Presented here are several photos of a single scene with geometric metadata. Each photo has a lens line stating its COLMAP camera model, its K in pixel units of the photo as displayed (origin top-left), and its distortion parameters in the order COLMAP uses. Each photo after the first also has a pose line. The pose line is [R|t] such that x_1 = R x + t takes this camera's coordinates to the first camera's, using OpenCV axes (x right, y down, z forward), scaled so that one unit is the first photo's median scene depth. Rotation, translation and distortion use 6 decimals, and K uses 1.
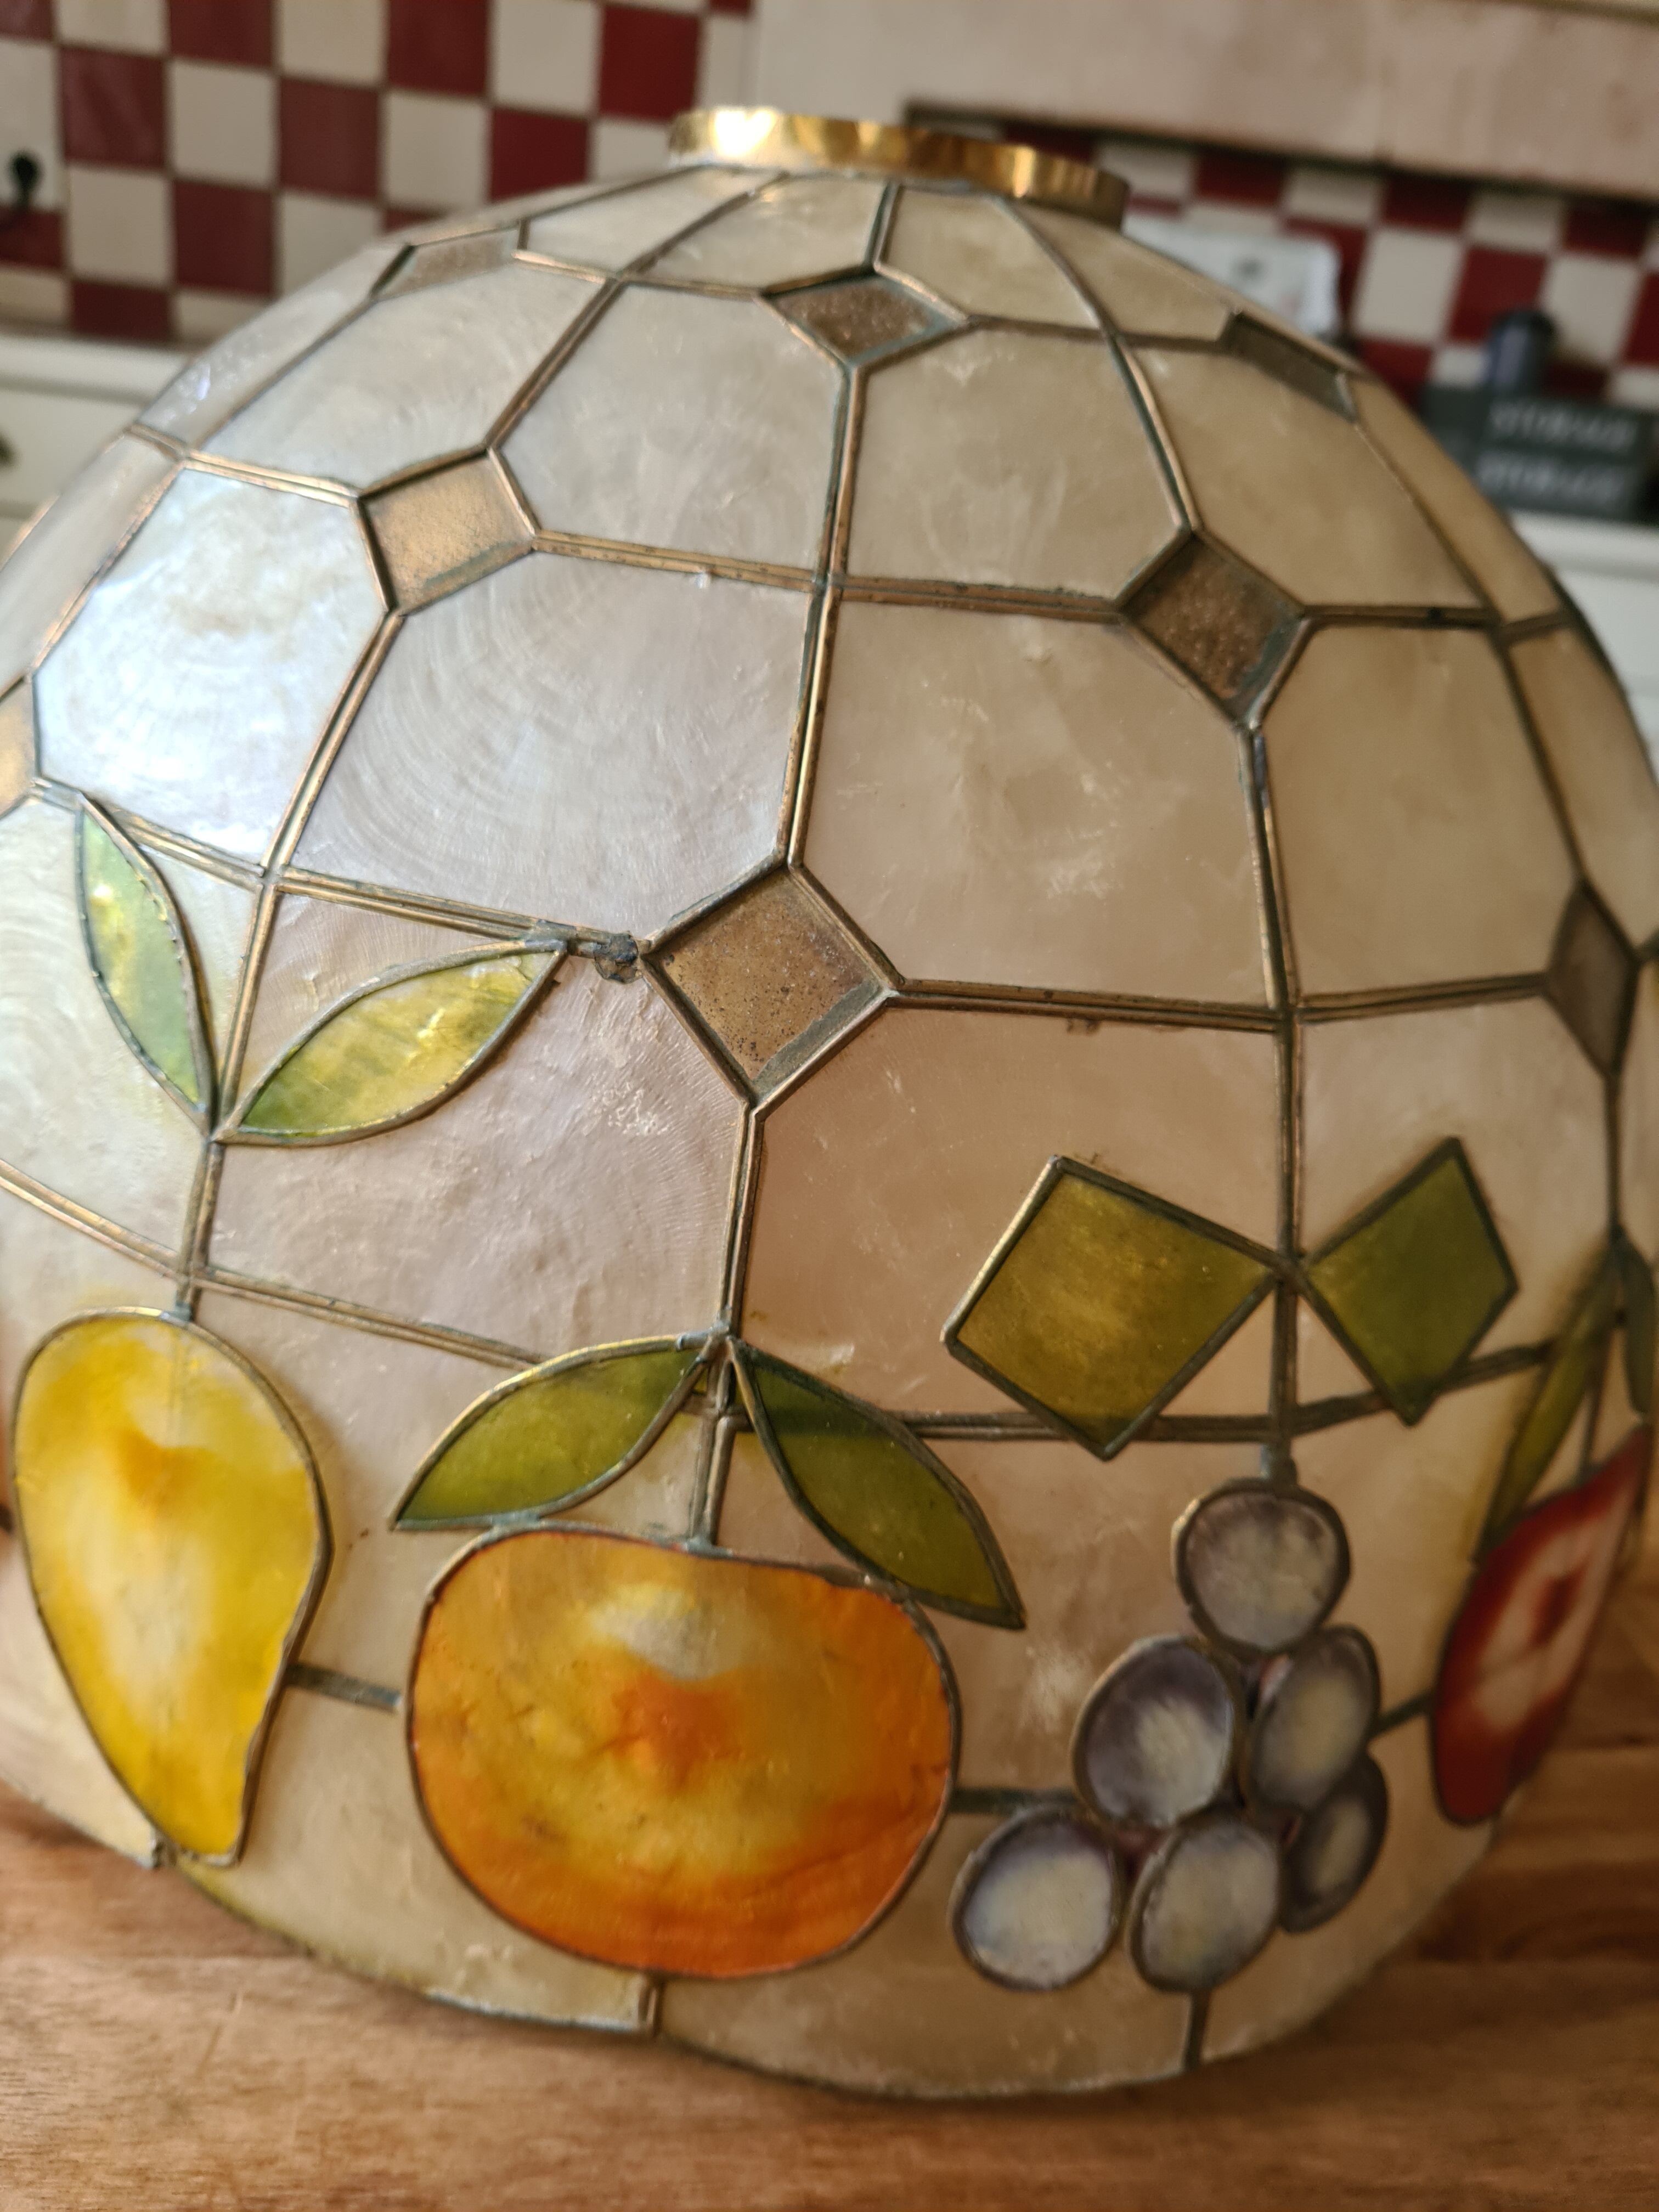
lens RADIAL K [[1643.4, 0, 825.3], [0, 1643.4, 1110.0], [0, 0, 1]] dist [-0.002450, -0.001493]
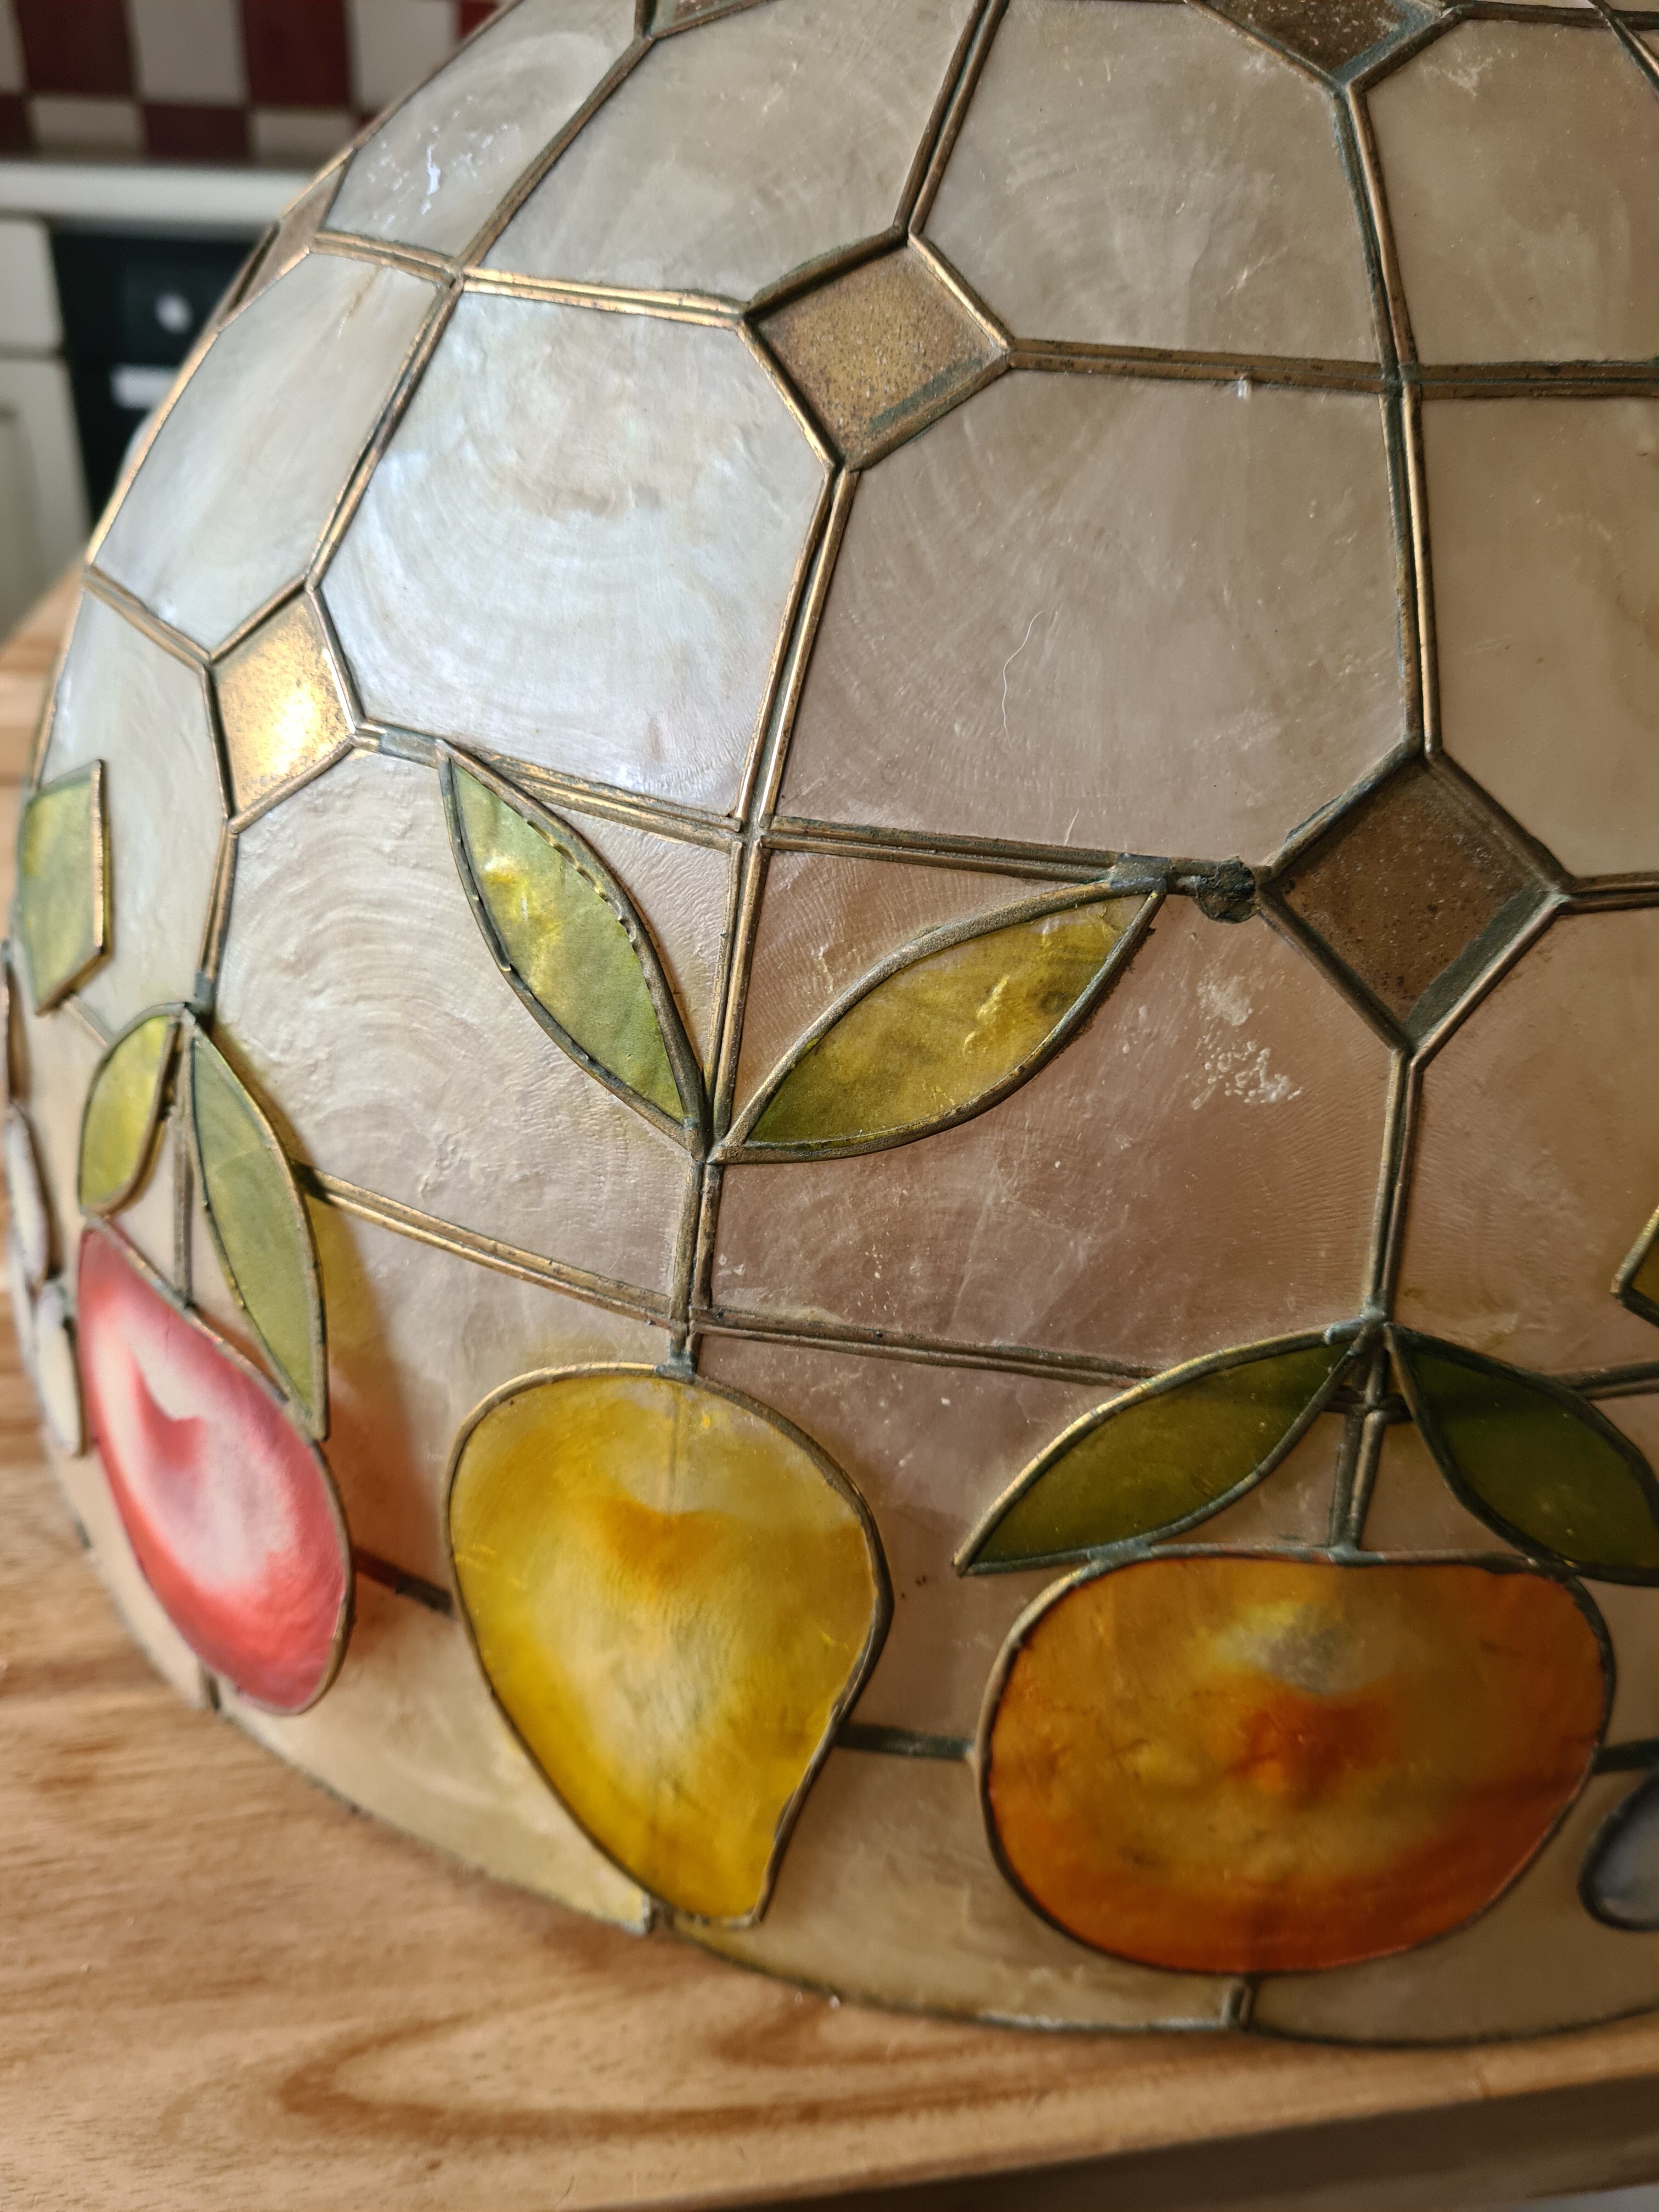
lens RADIAL K [[1643.4, 0, 833.0], [0, 1643.4, 1099.7], [0, 0, 1]] dist [-0.002450, -0.001493]
pose [[0.990279, -0.122911, 0.065124, -0.359274], [0.112609, 0.983242, 0.143370, -0.121502], [-0.081654, -0.134643, 0.987524, 0.189934]]
